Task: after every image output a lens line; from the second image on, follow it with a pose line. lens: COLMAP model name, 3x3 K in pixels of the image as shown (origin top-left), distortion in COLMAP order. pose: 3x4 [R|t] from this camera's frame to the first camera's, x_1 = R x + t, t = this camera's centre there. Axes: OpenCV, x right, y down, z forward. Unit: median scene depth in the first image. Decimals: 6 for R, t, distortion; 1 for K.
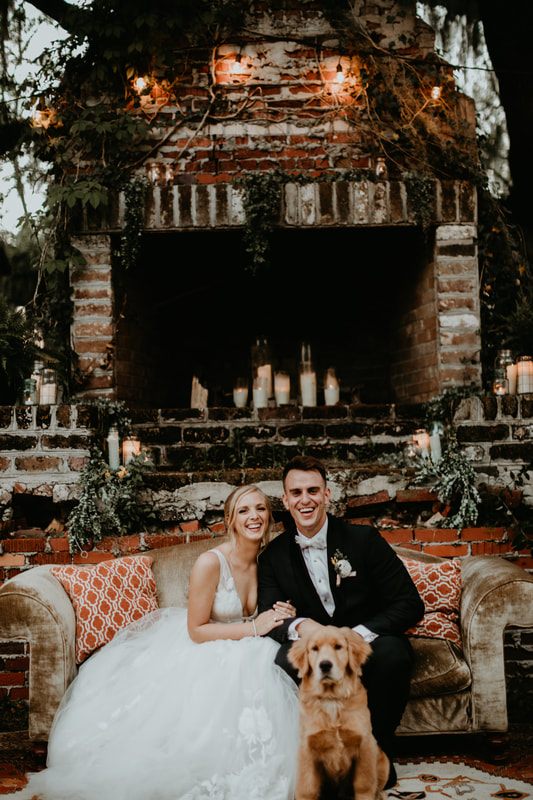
lens RADIAL K [[1183.9, 0, 266.5], [0, 1183.9, 400.0], [0, 0, 1]] dist [-0.077494, 0.098991]
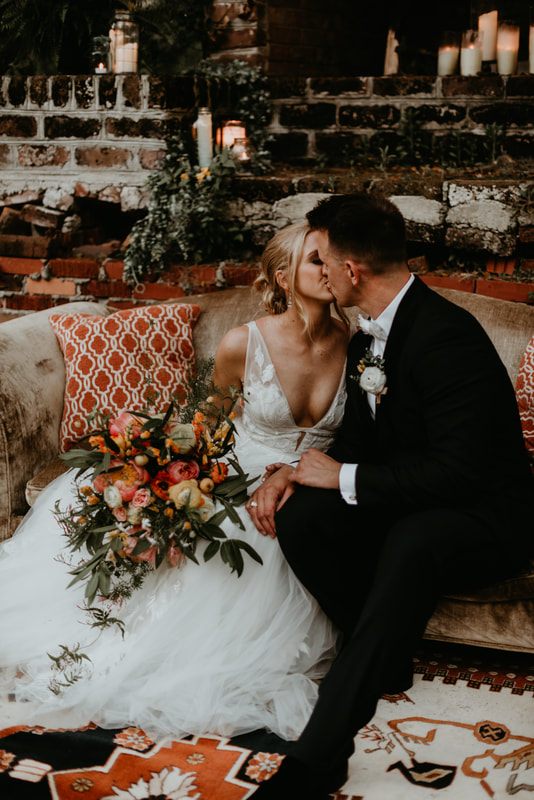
lens RADIAL K [[1131.0, 0, 267.0], [0, 1131.0, 400.0], [0, 0, 1]] dist [-0.031568, 0.155230]
pose [[0.936877, 0.106267, -0.333121, 0.137127], [-0.001208, 0.953678, 0.300828, -0.012284], [0.349658, -0.281436, 0.893607, 0.323022]]
